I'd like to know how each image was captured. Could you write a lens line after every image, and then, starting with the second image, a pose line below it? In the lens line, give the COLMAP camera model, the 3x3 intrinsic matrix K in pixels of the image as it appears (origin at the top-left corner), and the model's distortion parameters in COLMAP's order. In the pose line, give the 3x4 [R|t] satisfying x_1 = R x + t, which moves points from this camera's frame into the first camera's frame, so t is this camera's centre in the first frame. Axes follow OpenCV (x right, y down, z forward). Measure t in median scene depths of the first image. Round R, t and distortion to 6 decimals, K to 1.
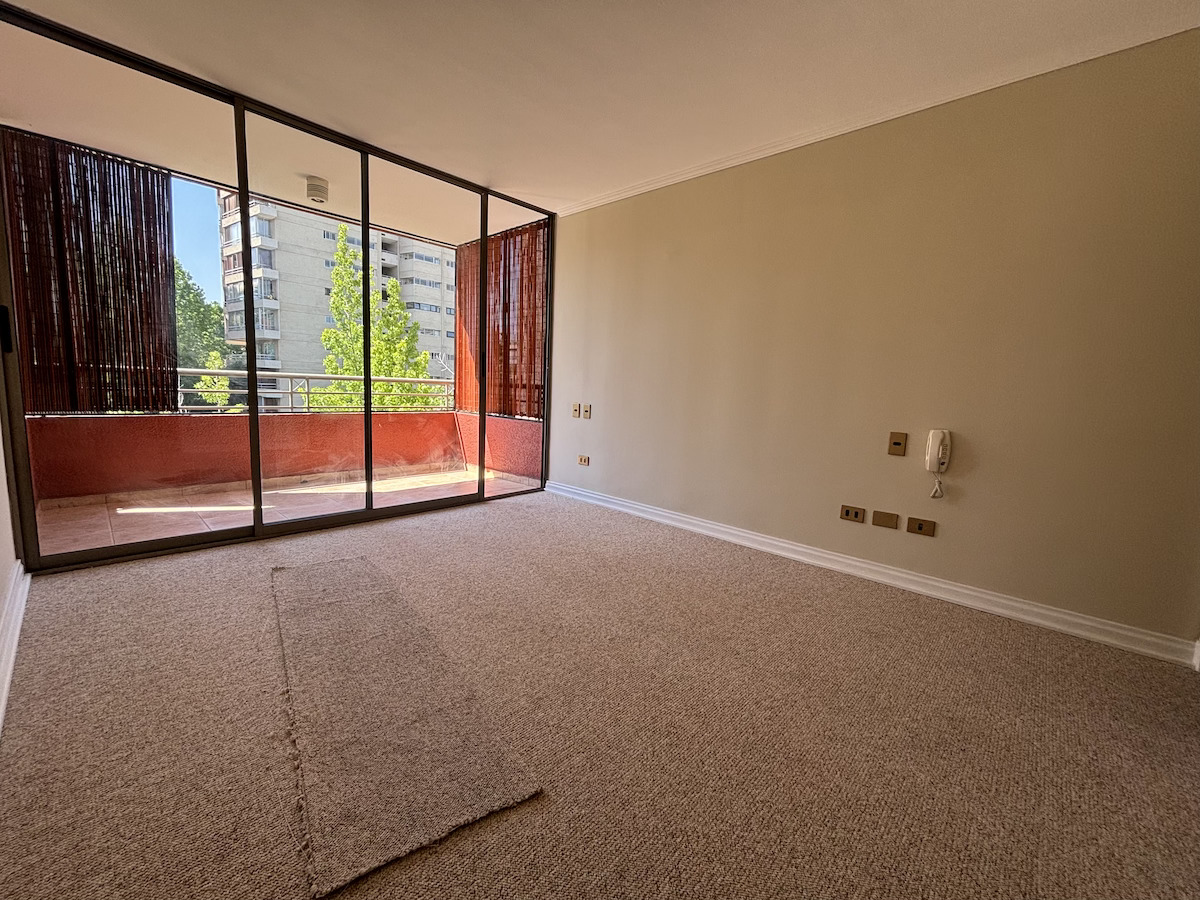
lens RADIAL K [[485.5, 0, 599.1], [0, 485.5, 447.6], [0, 0, 1]] dist [0.001078, -0.000063]
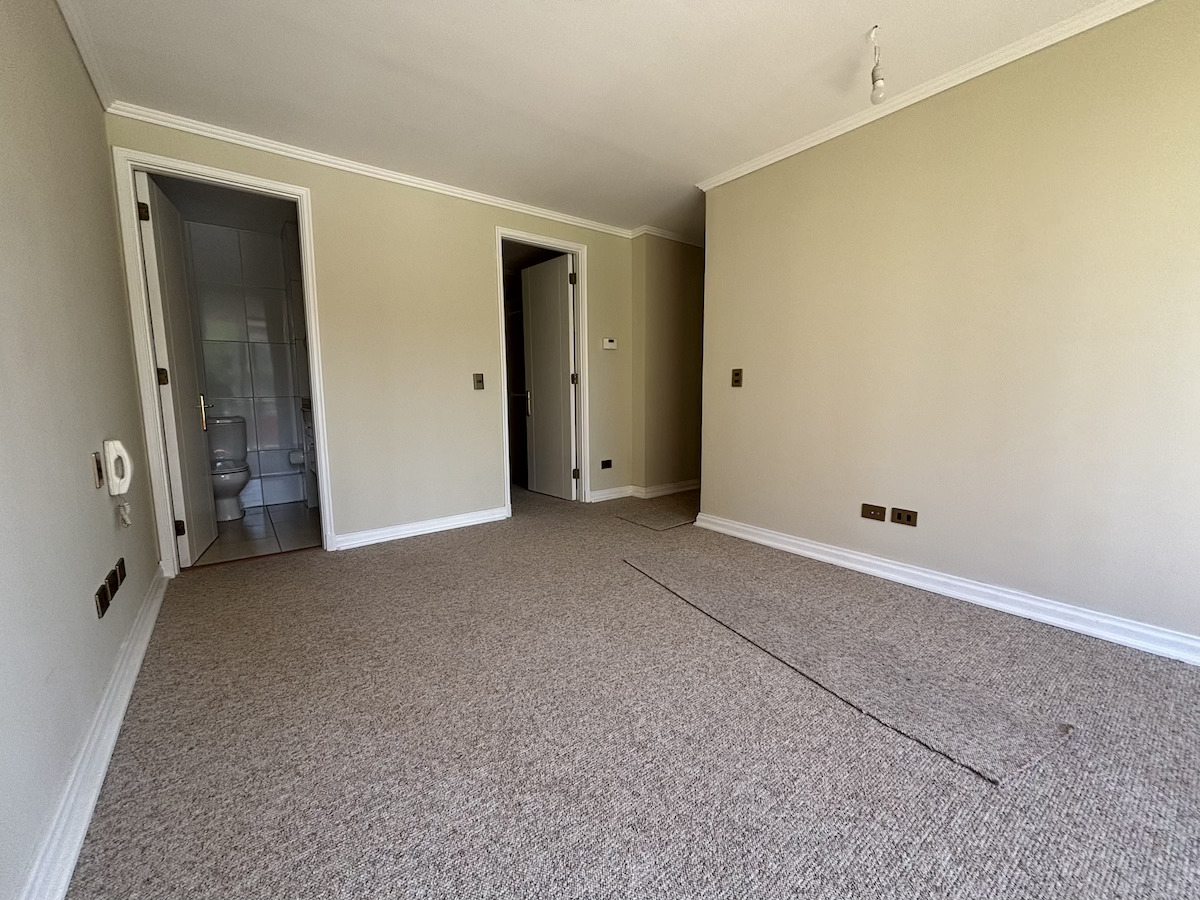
lens RADIAL K [[485.5, 0, 599.1], [0, 485.5, 447.6], [0, 0, 1]] dist [0.001078, -0.000063]
pose [[-0.984970, -0.049985, 0.165334, -0.187719], [-0.008784, 0.970469, 0.241066, -0.224882], [-0.172501, 0.235991, -0.956322, 1.647264]]
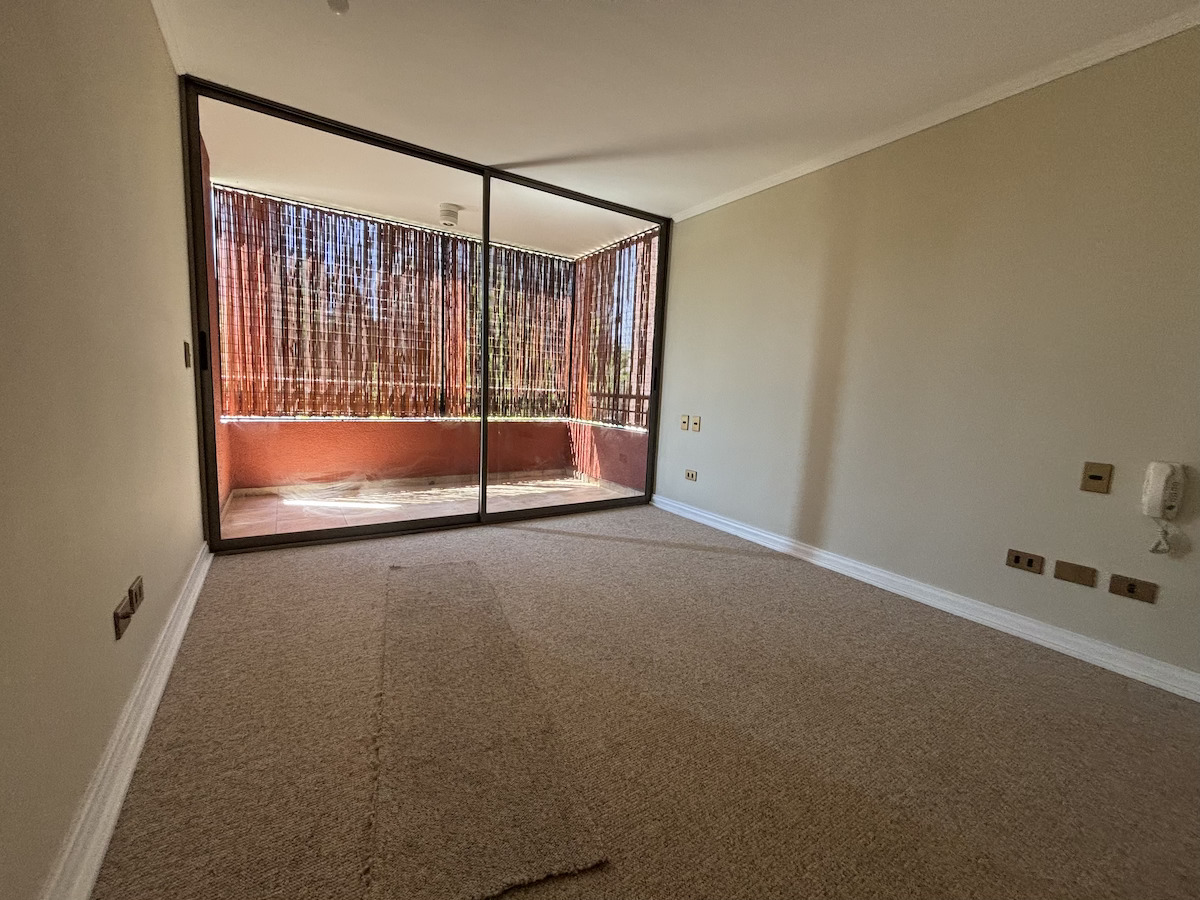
lens RADIAL K [[483.8, 0, 599.4], [0, 483.8, 446.8], [0, 0, 1]] dist [-0.007337, 0.005855]
pose [[0.970120, 0.031954, -0.240511, 0.029697], [-0.035257, 0.999334, -0.009444, -0.023716], [0.240049, 0.017641, 0.970601, 0.062680]]
